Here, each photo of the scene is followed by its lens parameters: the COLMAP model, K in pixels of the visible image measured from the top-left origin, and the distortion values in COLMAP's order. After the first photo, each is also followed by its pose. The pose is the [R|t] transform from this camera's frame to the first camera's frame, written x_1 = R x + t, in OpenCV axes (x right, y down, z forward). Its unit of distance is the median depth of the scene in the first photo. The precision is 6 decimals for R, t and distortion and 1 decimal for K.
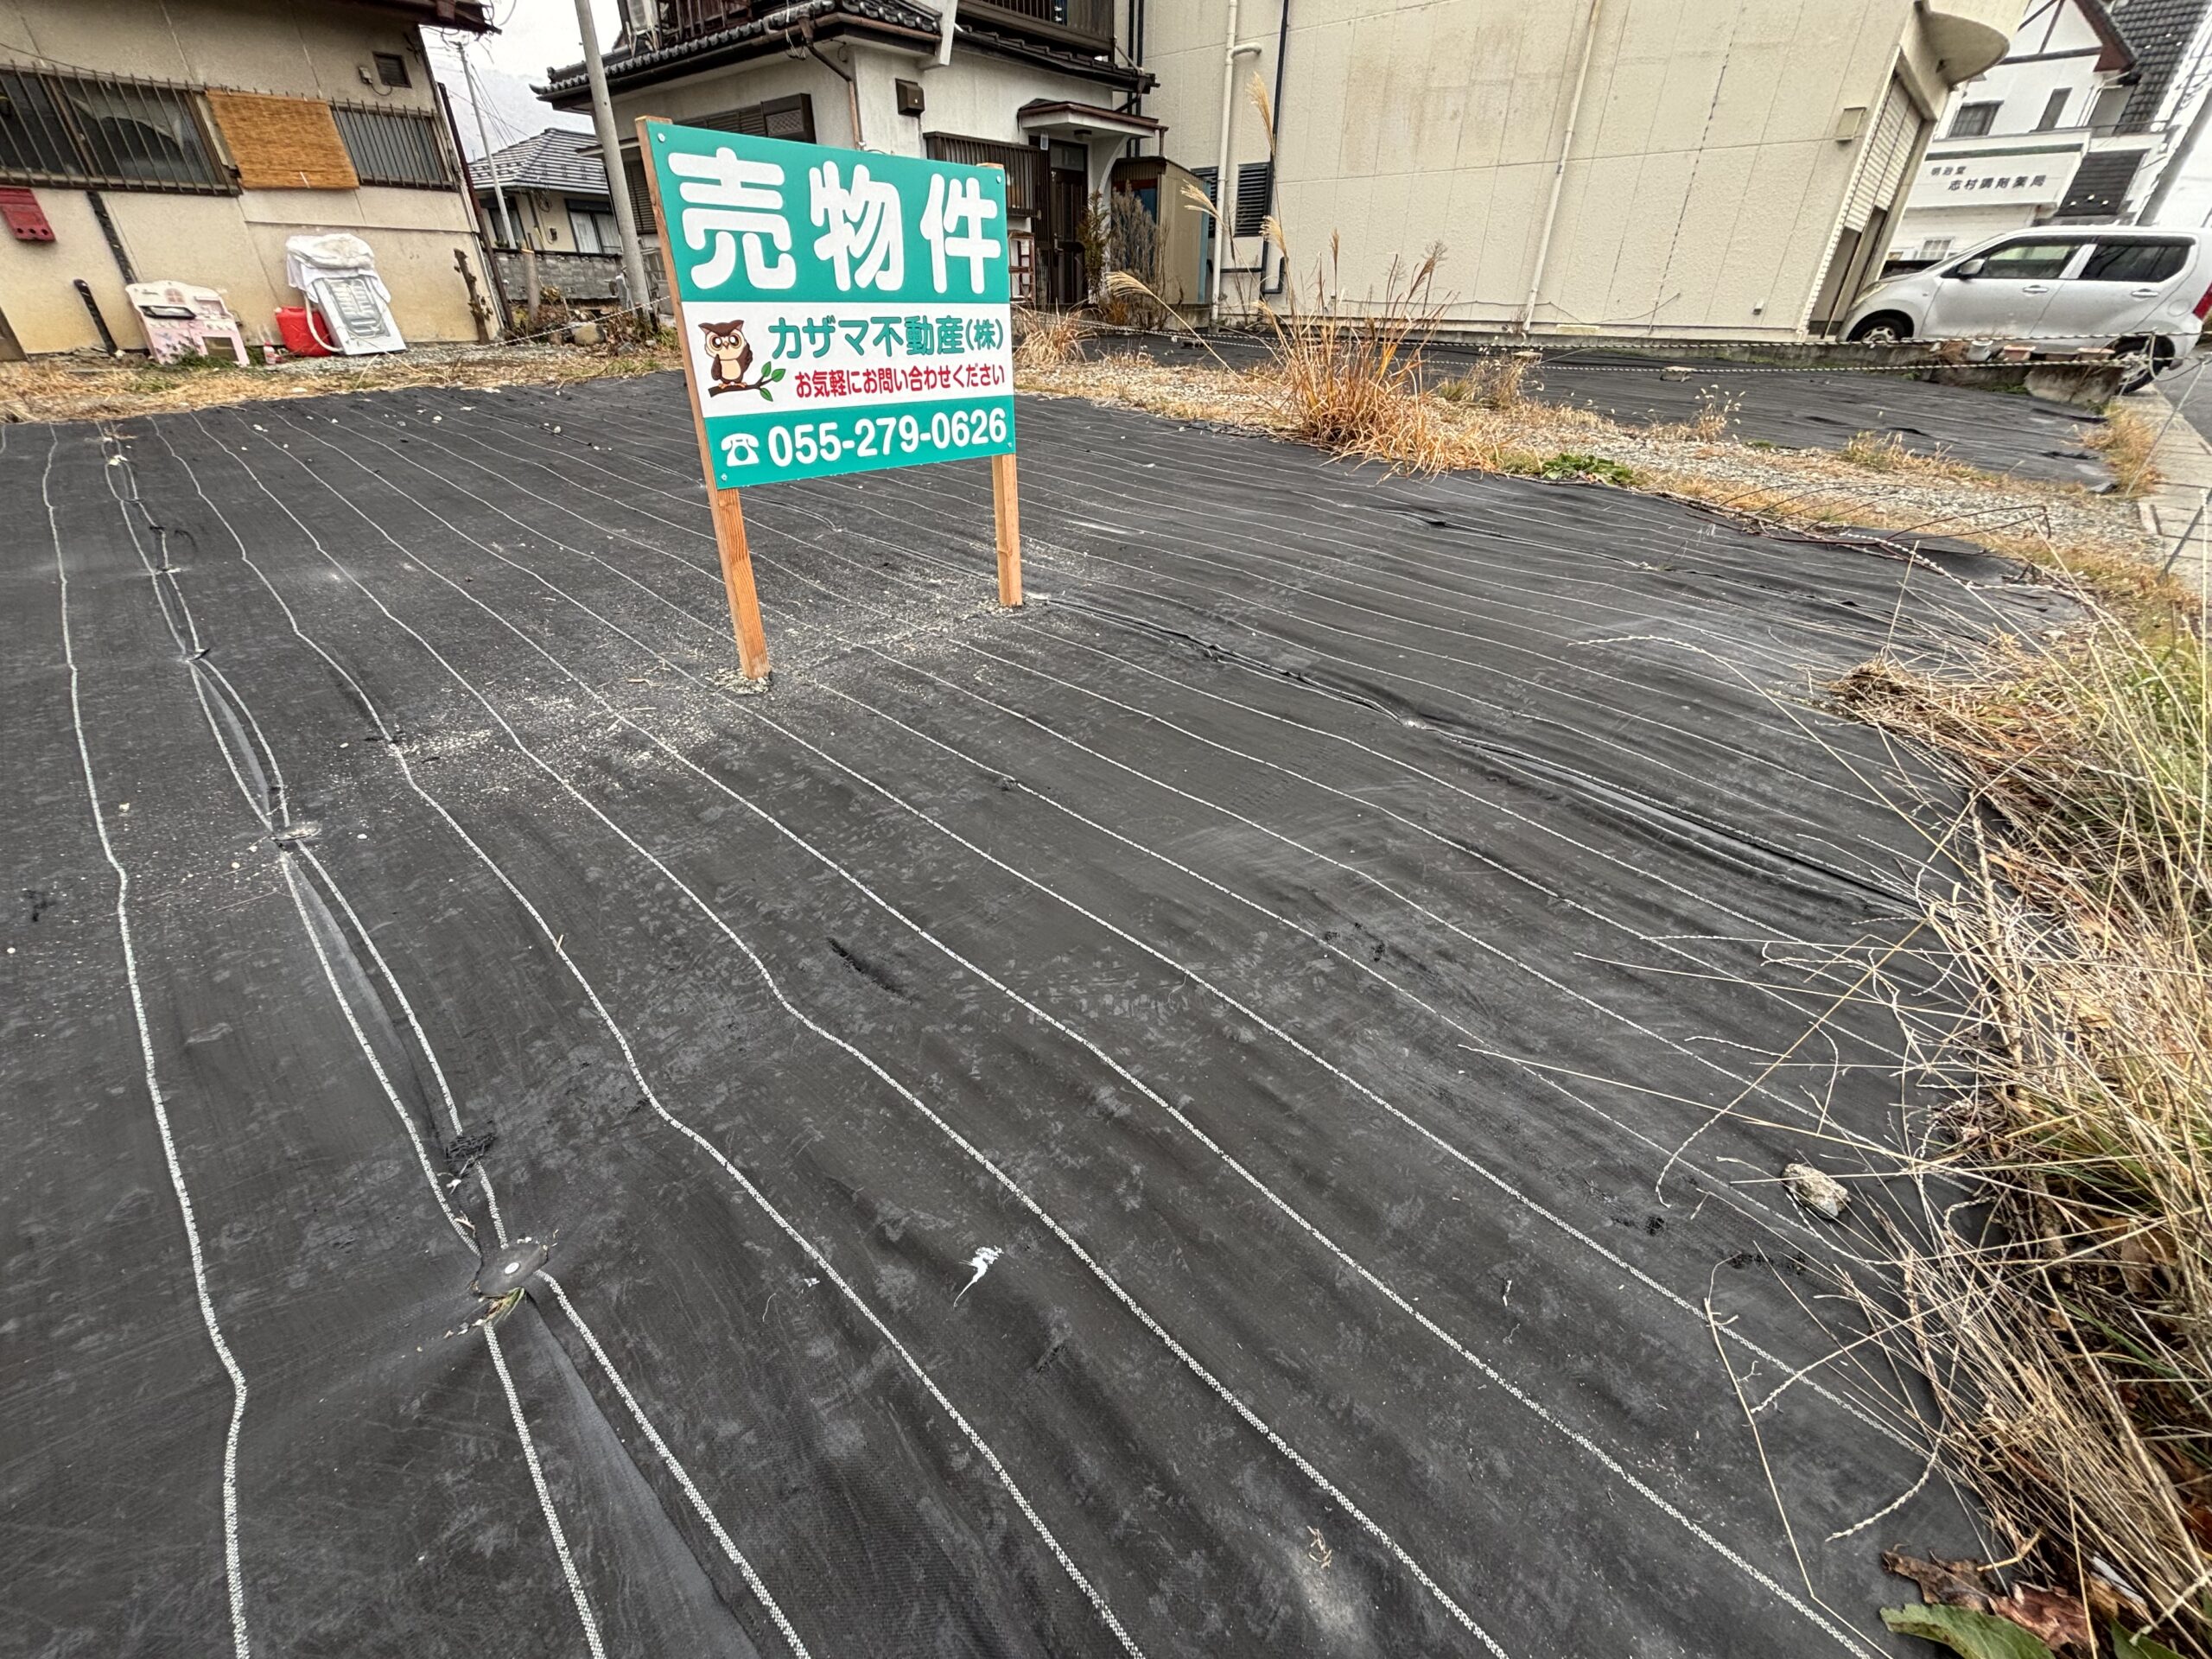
lens RADIAL K [[878.7, 0, 1106.0], [0, 878.7, 829.5], [0, 0, 1]] dist [0.002261, -0.002535]
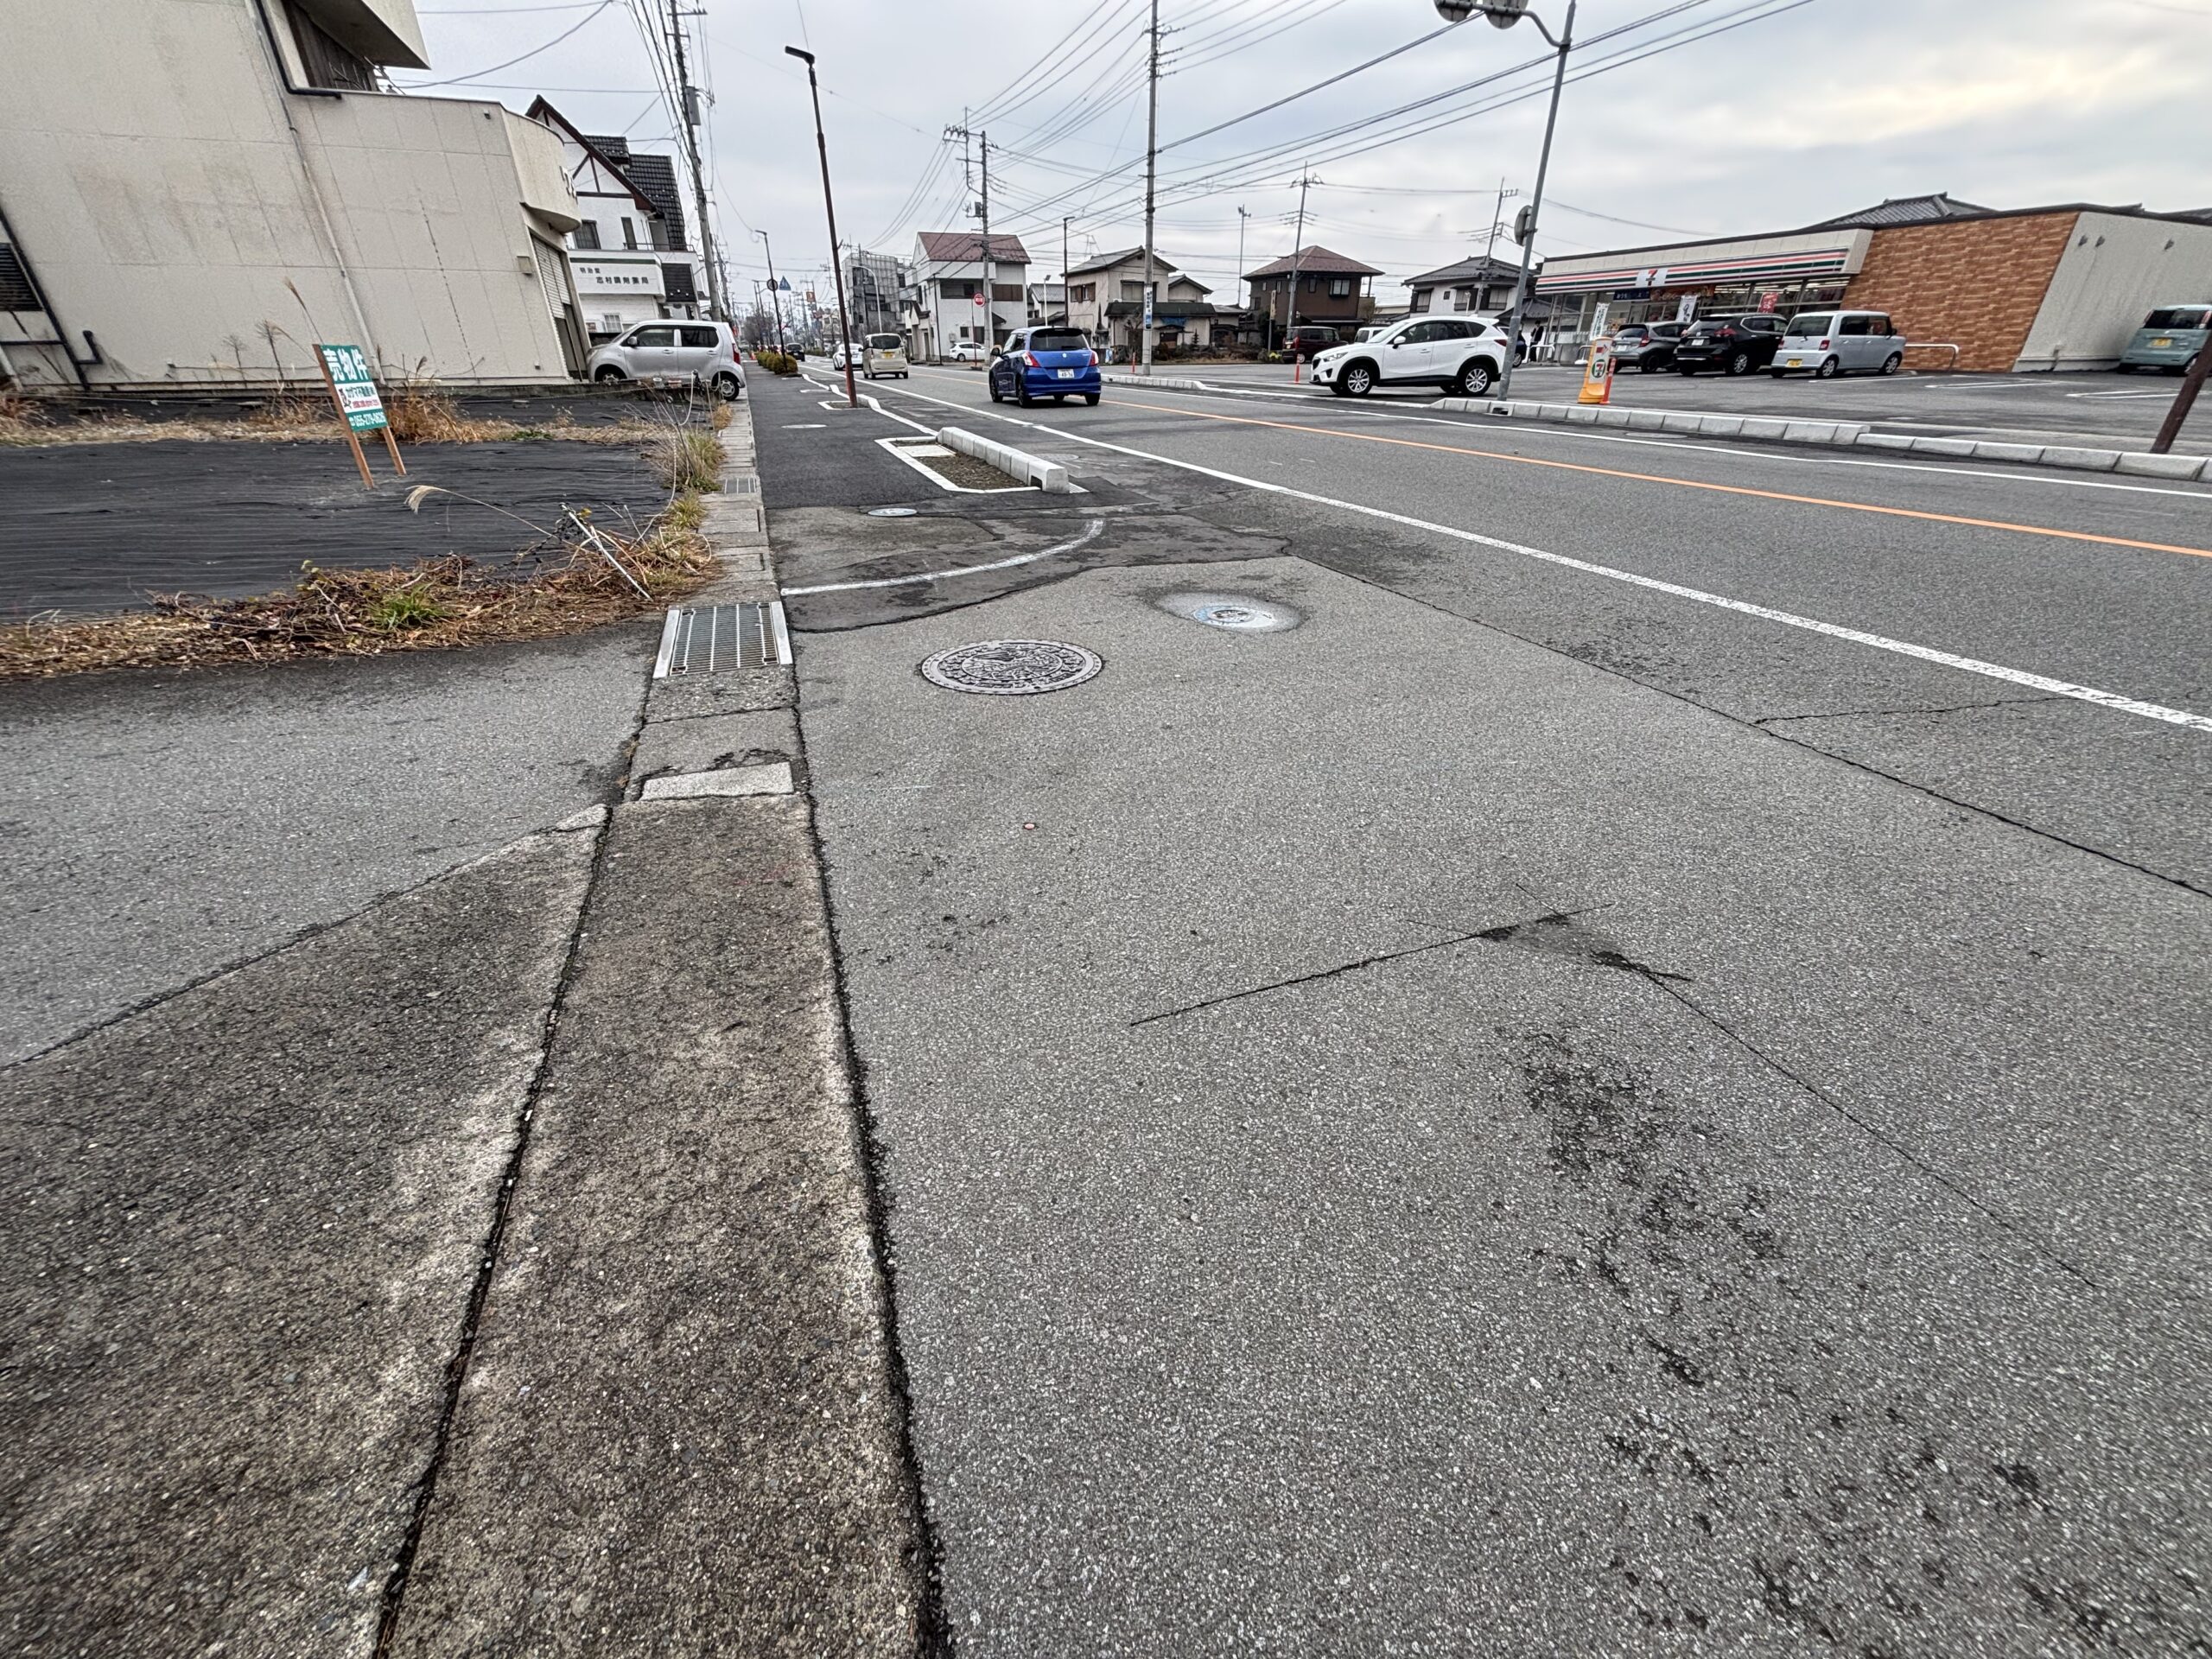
lens RADIAL K [[889.8, 0, 1106.0], [0, 889.8, 829.5], [0, 0, 1]] dist [0.001331, 0.000158]
pose [[0.448817, -0.437369, 0.779276, -0.463236], [0.472048, 0.856482, 0.208829, 0.310590], [-0.758771, 0.274130, 0.590863, -0.564064]]
